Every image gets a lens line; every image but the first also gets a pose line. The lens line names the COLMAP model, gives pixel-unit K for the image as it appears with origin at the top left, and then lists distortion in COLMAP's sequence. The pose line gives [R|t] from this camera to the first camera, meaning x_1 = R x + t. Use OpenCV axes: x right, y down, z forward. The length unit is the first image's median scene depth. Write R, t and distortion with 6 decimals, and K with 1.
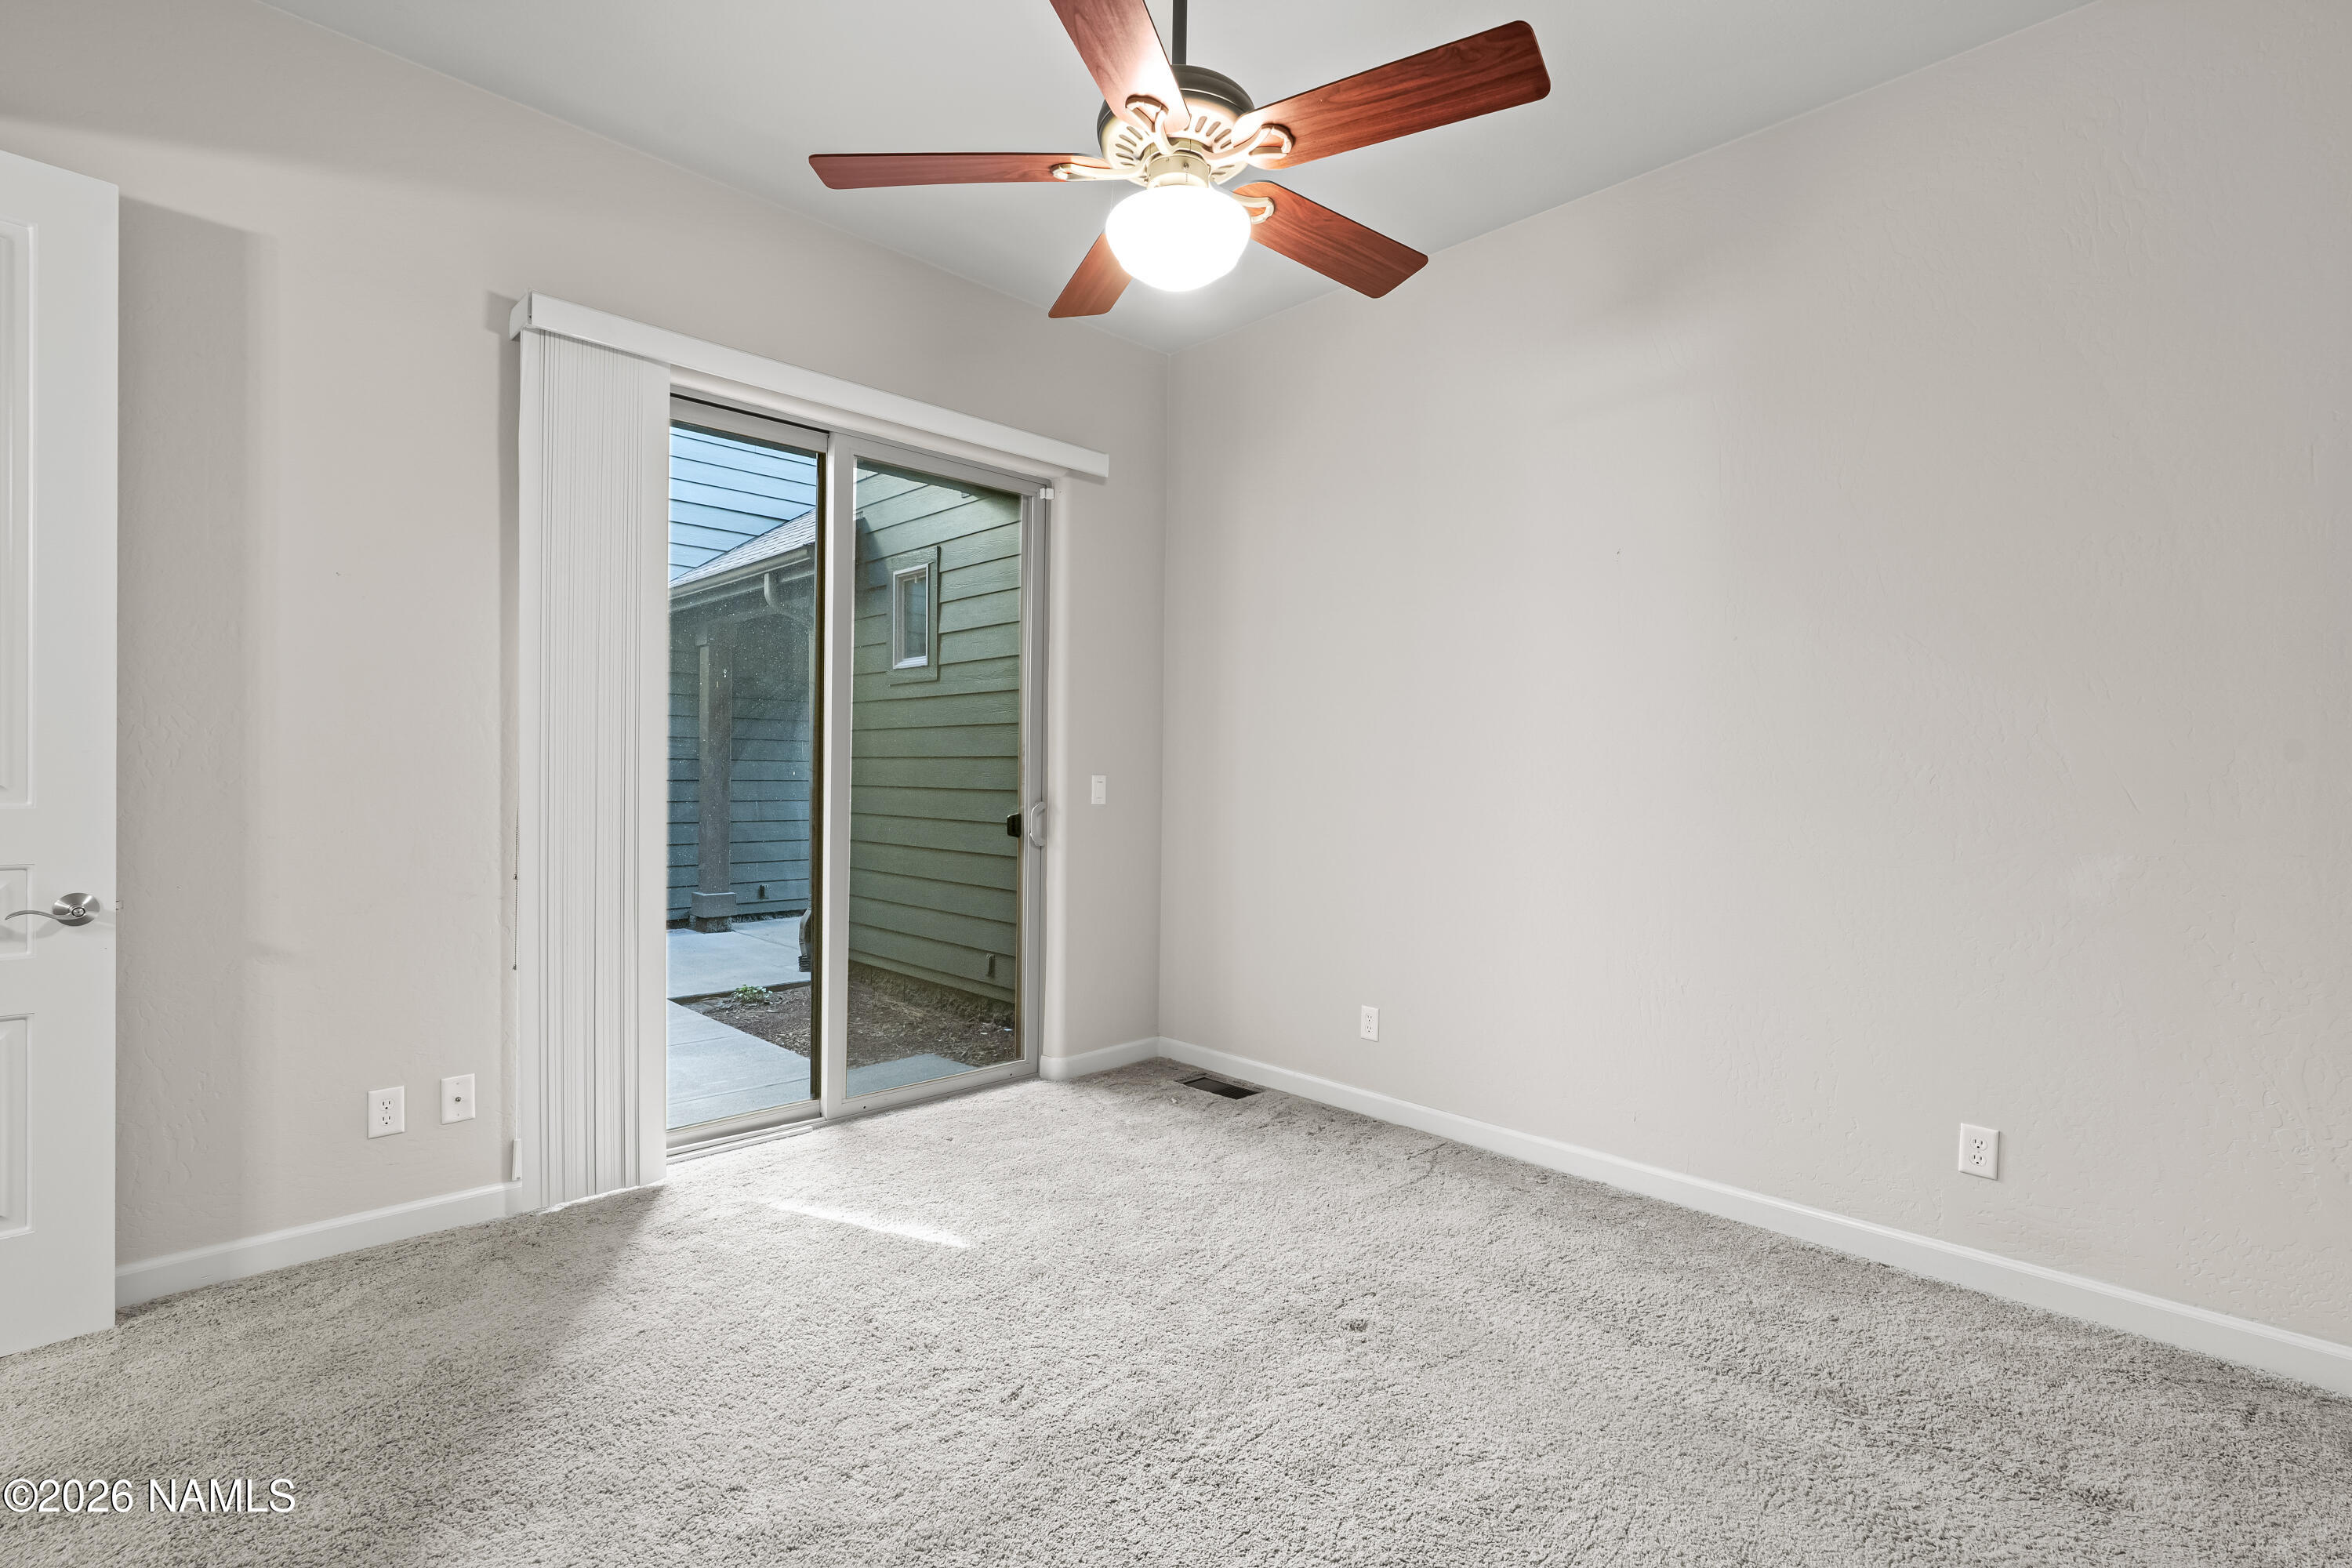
lens RADIAL K [[1094.9, 0, 1178.5], [0, 1094.9, 790.6], [0, 0, 1]] dist [-0.002875, 0.003094]
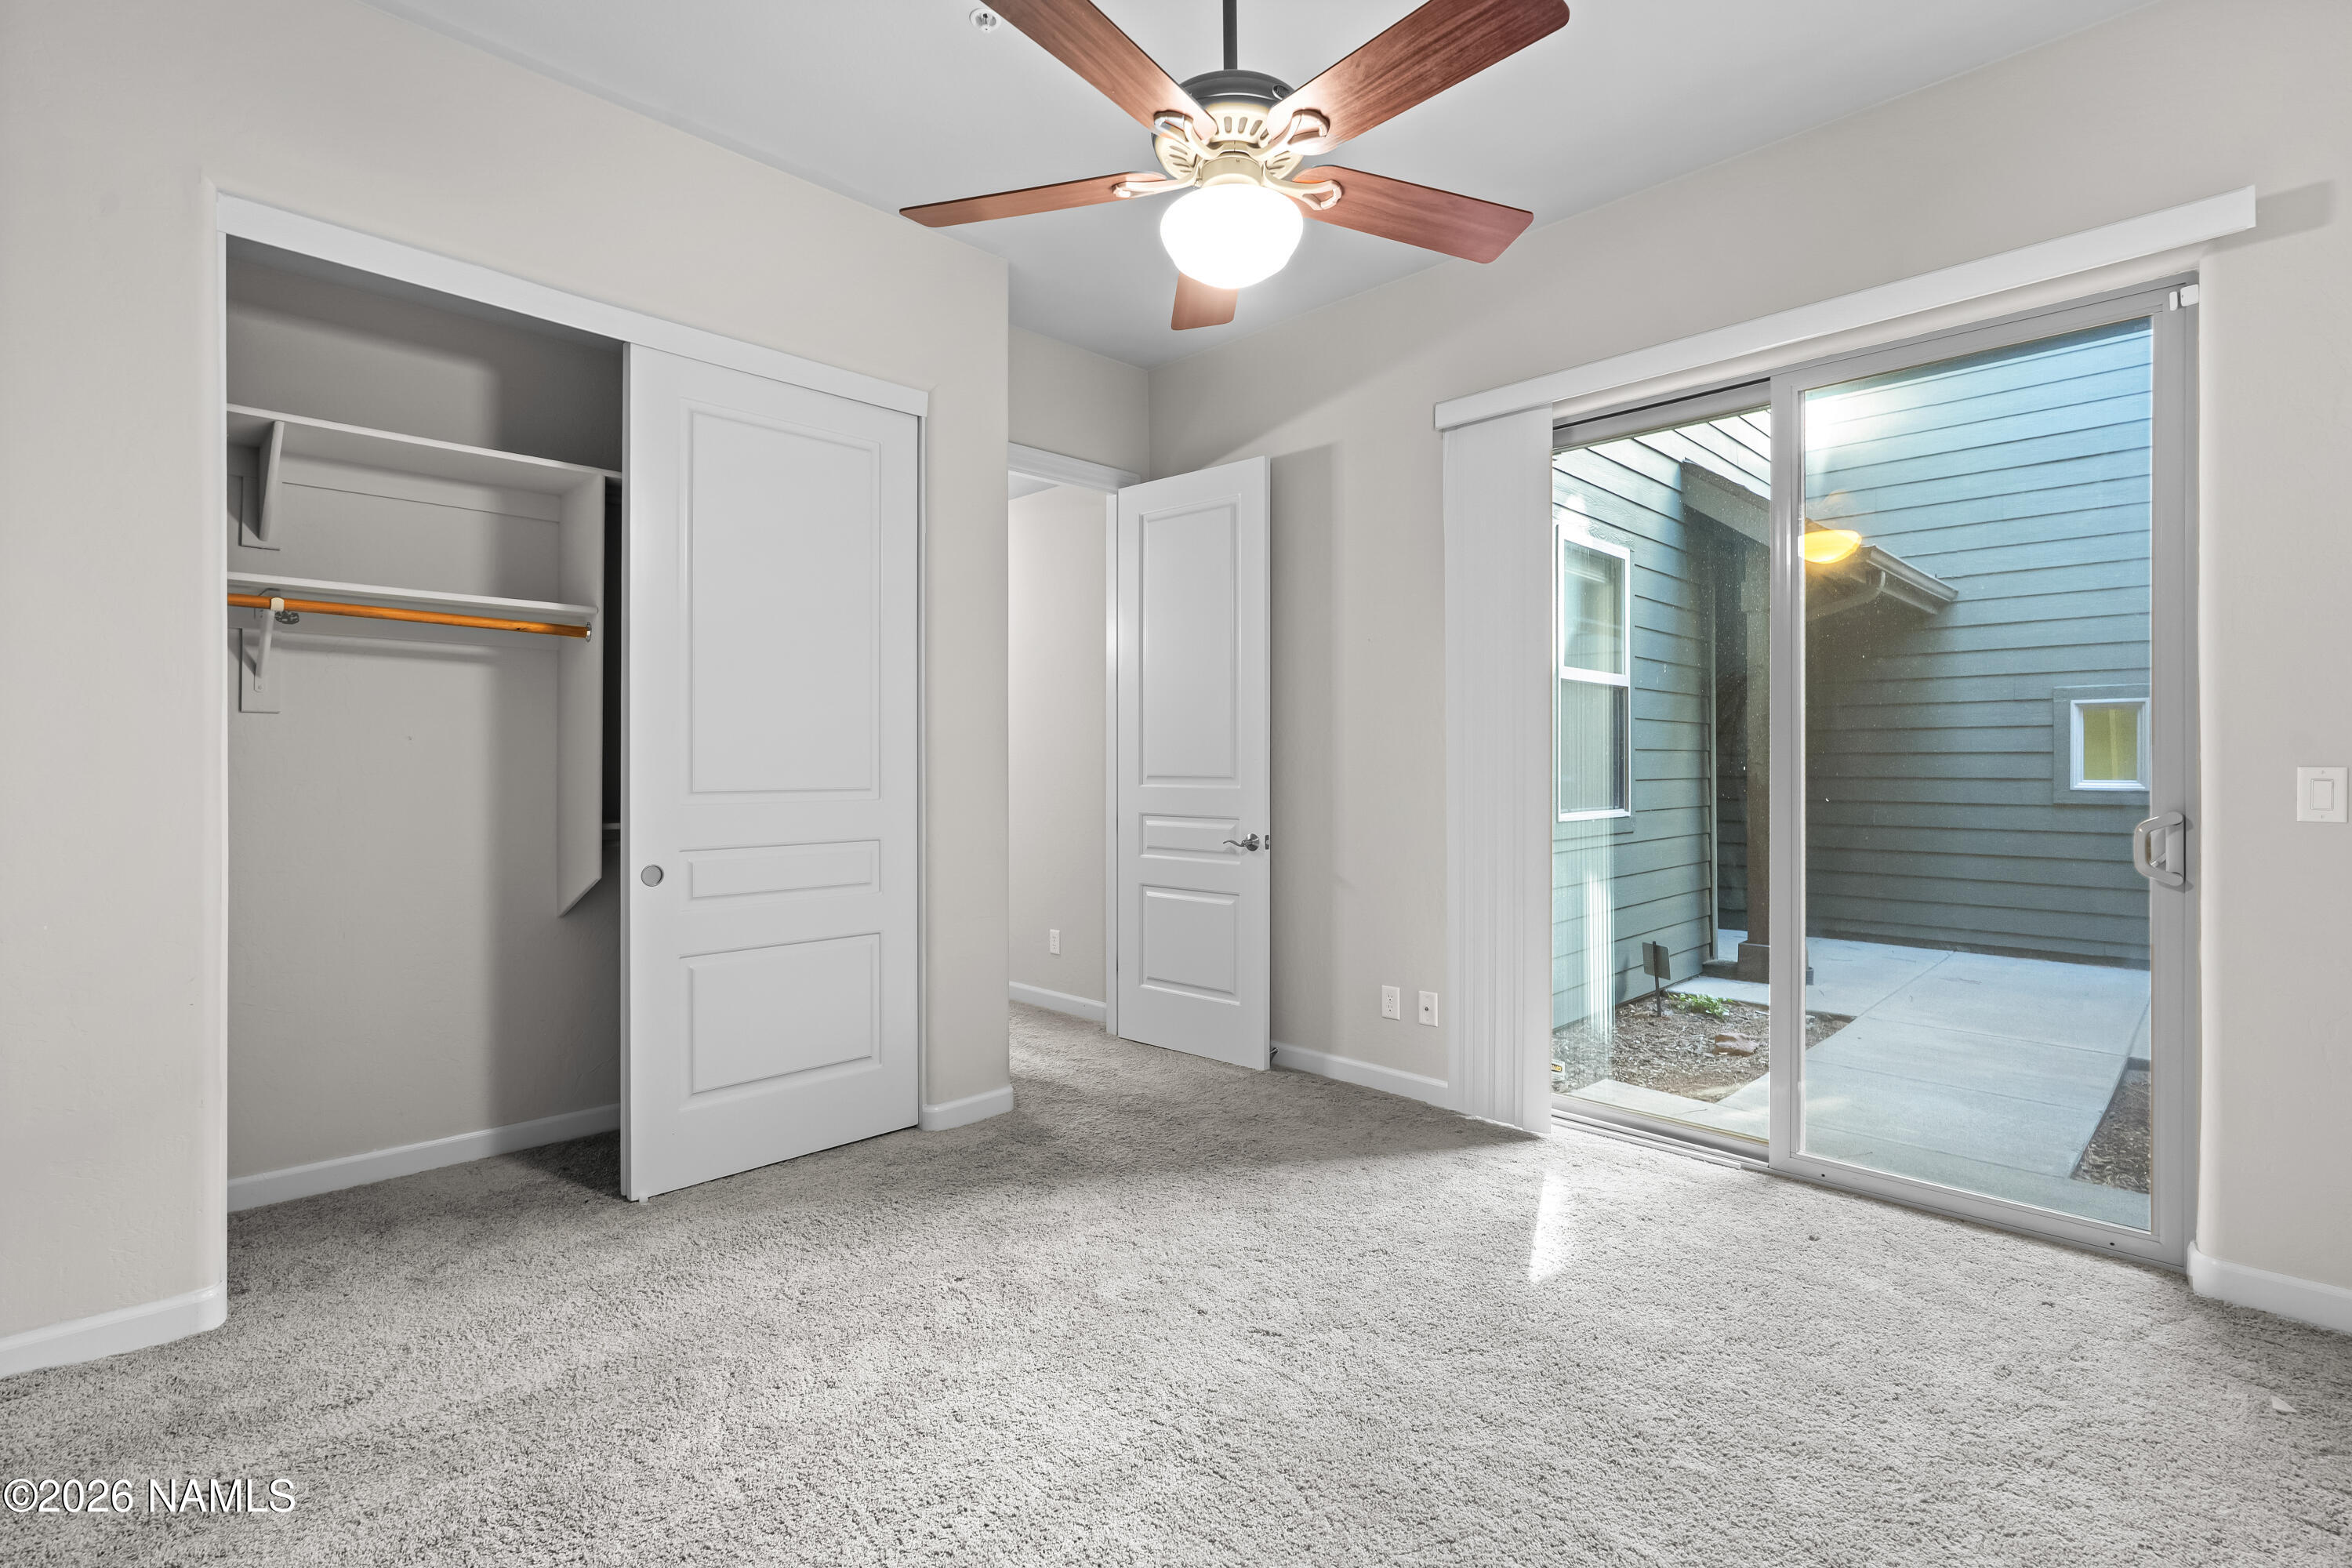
lens RADIAL K [[1094.9, 0, 1178.7], [0, 1094.9, 772.0], [0, 0, 1]] dist [-0.002875, 0.003094]
pose [[0.006780, -0.009550, -0.999931, 0.693564], [-0.017455, 0.999801, -0.009668, 0.005196], [0.999825, 0.017519, 0.006612, 0.662281]]
